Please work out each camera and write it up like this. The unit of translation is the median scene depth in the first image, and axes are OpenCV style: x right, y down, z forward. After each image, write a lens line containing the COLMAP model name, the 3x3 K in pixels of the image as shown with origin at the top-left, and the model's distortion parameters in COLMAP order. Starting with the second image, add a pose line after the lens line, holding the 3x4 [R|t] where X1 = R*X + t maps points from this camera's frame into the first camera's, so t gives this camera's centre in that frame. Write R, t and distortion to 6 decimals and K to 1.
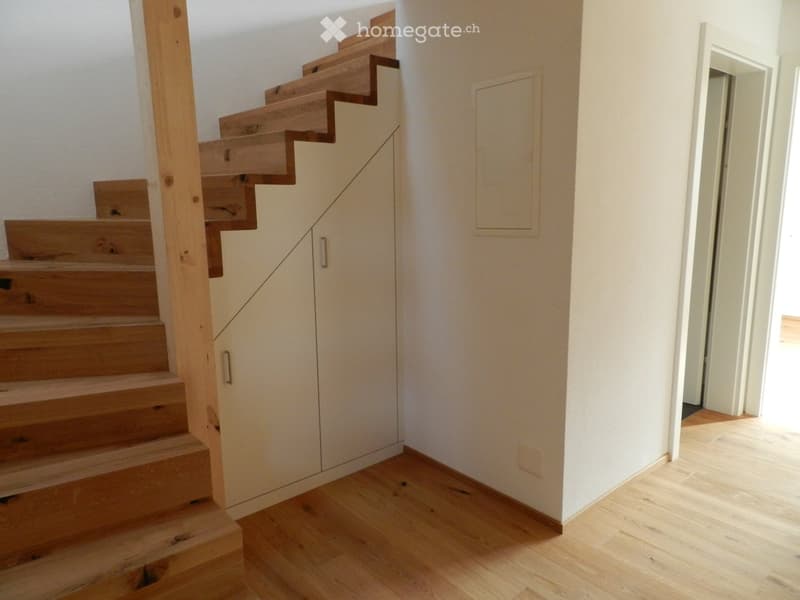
lens RADIAL K [[547.9, 0, 400.0], [0, 547.9, 300.0], [0, 0, 1]] dist [0.024599, -0.004934]
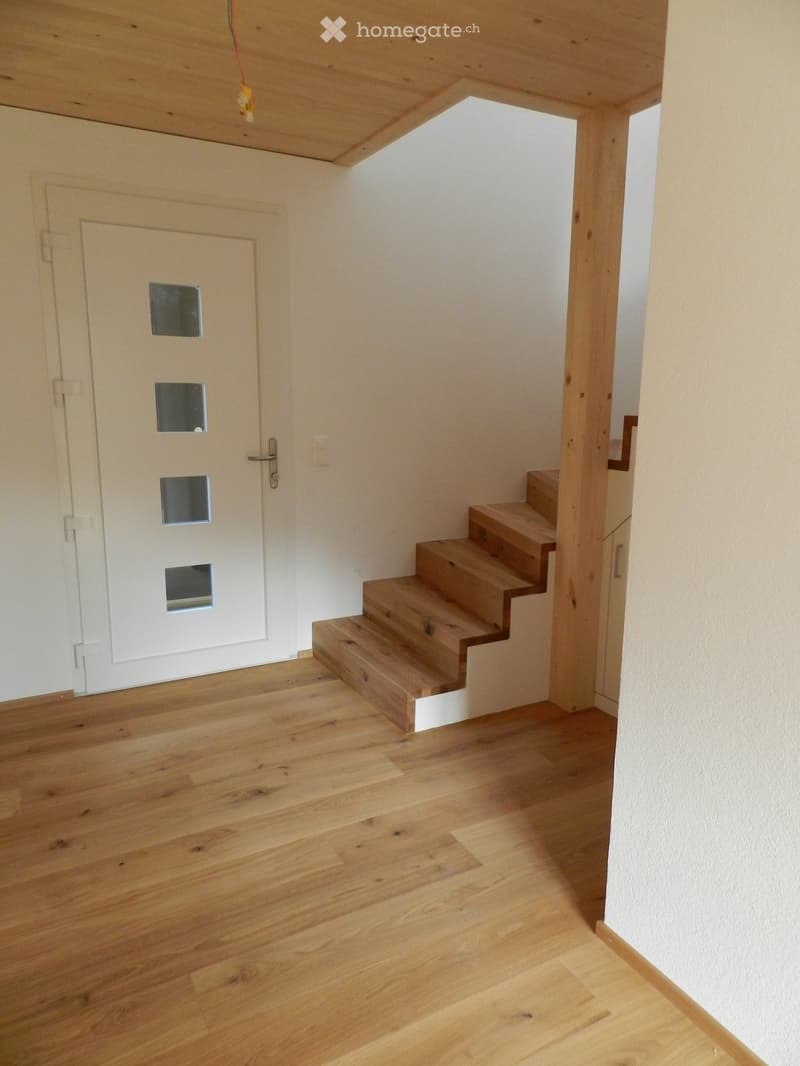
lens RADIAL K [[730.1, 0, 400.0], [0, 730.1, 533.0], [0, 0, 1]] dist [0.024599, -0.004934]
pose [[-0.207091, 0.197503, -0.958178, 1.215789], [-0.175186, 0.956094, 0.234937, -0.199880], [0.962509, 0.216512, -0.163398, 0.946348]]
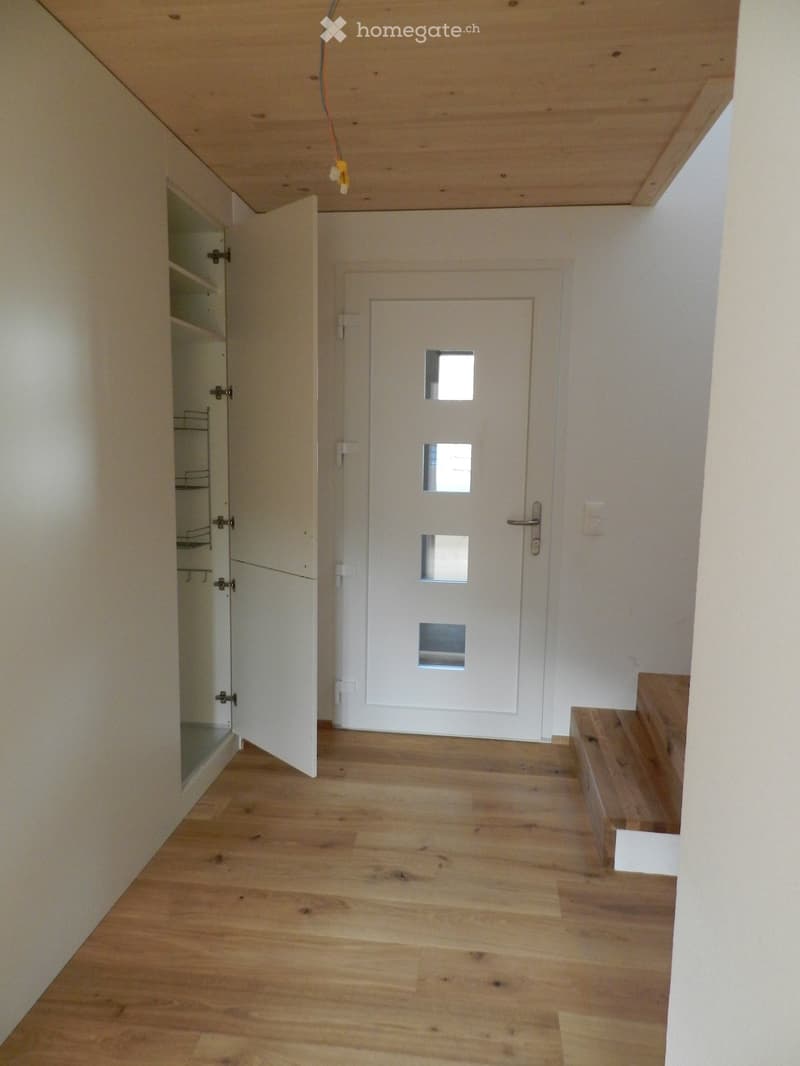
lens RADIAL K [[730.1, 0, 400.0], [0, 730.1, 533.0], [0, 0, 1]] dist [0.024599, -0.004934]
pose [[-0.738713, 0.087313, -0.668341, 0.888179], [-0.123273, 0.957348, 0.261322, -0.279718], [0.662652, 0.275431, -0.696441, 1.285891]]
